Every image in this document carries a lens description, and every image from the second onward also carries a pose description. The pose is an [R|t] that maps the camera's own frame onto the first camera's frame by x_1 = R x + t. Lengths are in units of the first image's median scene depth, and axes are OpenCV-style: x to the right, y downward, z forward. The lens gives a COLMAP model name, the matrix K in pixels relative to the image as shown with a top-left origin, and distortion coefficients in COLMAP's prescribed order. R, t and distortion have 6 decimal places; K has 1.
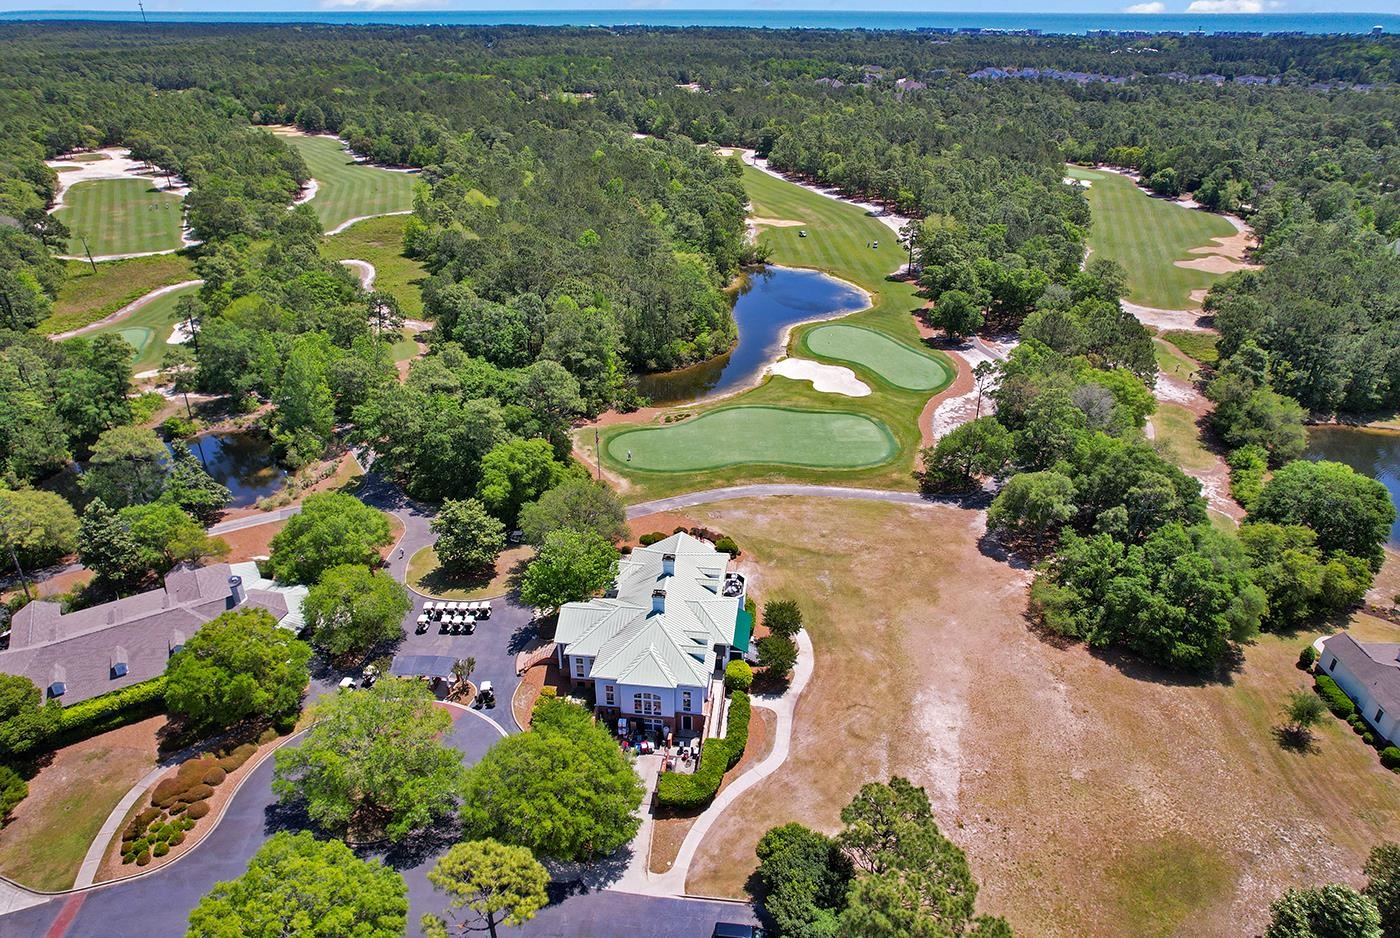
lens RADIAL K [[897.1, 0, 700.0], [0, 897.1, 469.0], [0, 0, 1]] dist [-0.083567, 0.080559]
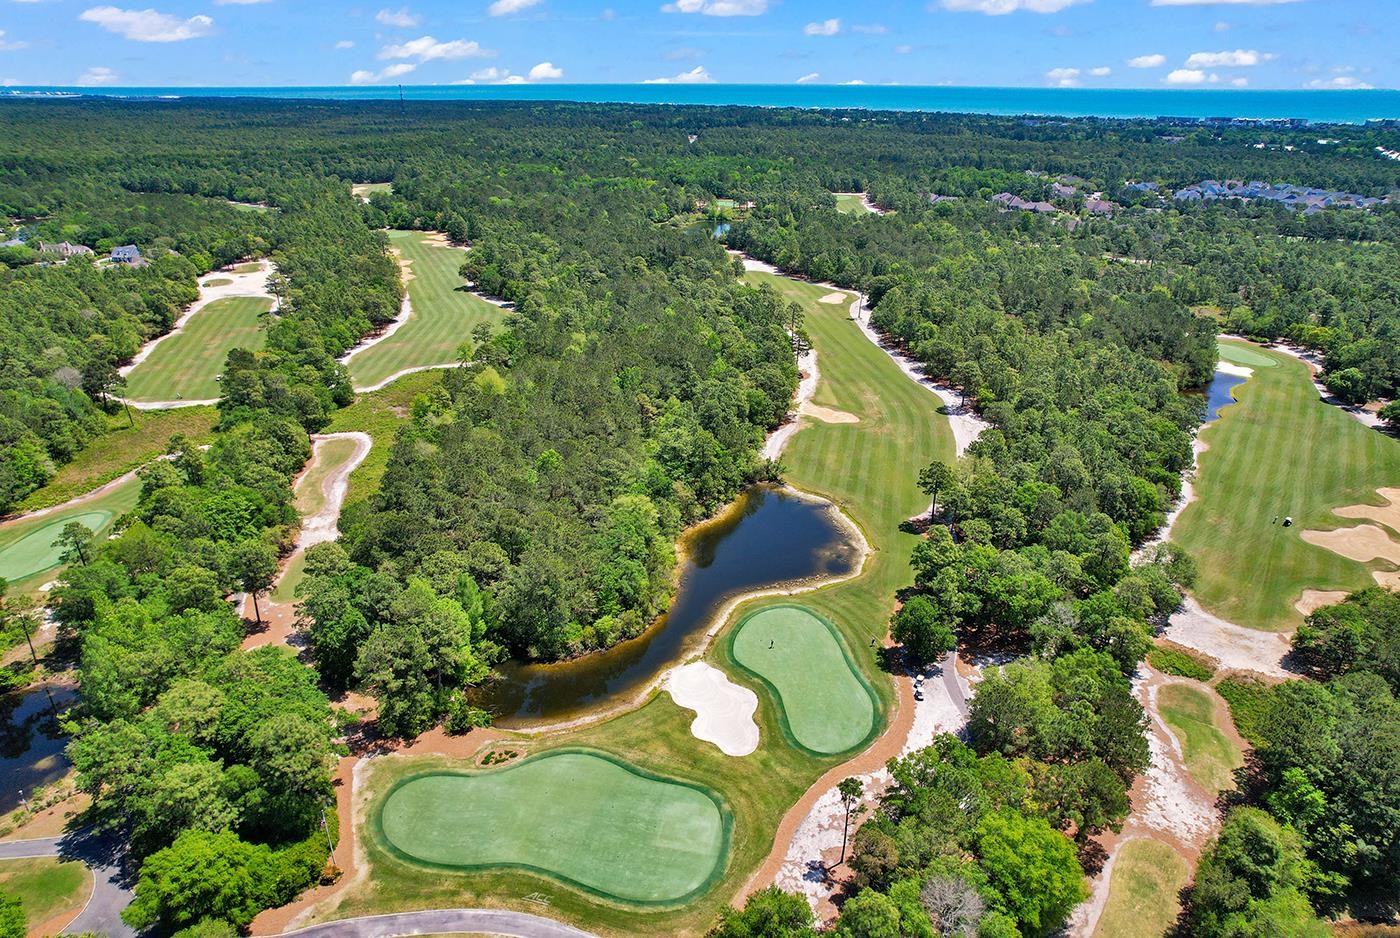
lens RADIAL K [[897.1, 0, 700.0], [0, 897.1, 469.0], [0, 0, 1]] dist [-0.083567, 0.080559]
pose [[0.969223, 0.099493, -0.225184, 0.225405], [-0.114774, 0.991824, -0.055786, -0.213737], [0.217793, 0.079915, 0.972718, 0.154406]]
